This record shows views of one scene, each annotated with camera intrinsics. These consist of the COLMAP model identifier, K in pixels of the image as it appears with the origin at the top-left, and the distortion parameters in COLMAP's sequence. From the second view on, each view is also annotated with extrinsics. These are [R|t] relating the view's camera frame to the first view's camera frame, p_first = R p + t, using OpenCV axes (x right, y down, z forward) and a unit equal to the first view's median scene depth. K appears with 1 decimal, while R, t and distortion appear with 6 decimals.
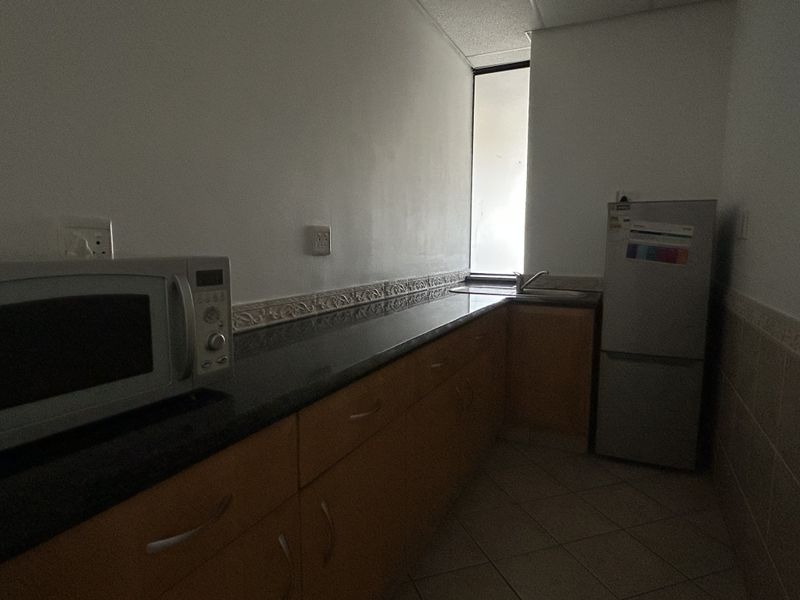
lens RADIAL K [[468.2, 0, 400.0], [0, 468.2, 300.0], [0, 0, 1]] dist [-0.004936, -0.001299]
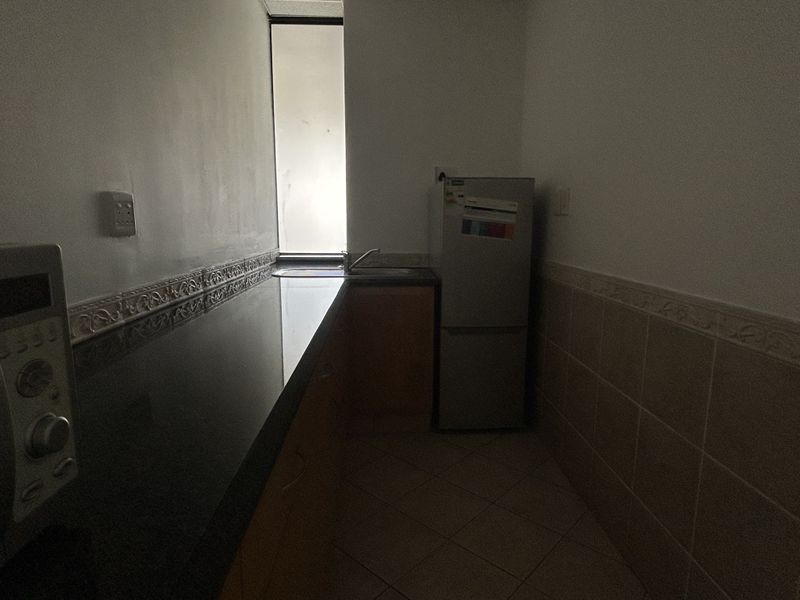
lens RADIAL K [[468.2, 0, 400.0], [0, 468.2, 300.0], [0, 0, 1]] dist [-0.004936, -0.001299]
pose [[0.880504, -0.081122, 0.467045, -0.114282], [0.058655, 0.996322, 0.062473, -0.018697], [-0.470395, -0.027613, 0.882024, 0.173610]]
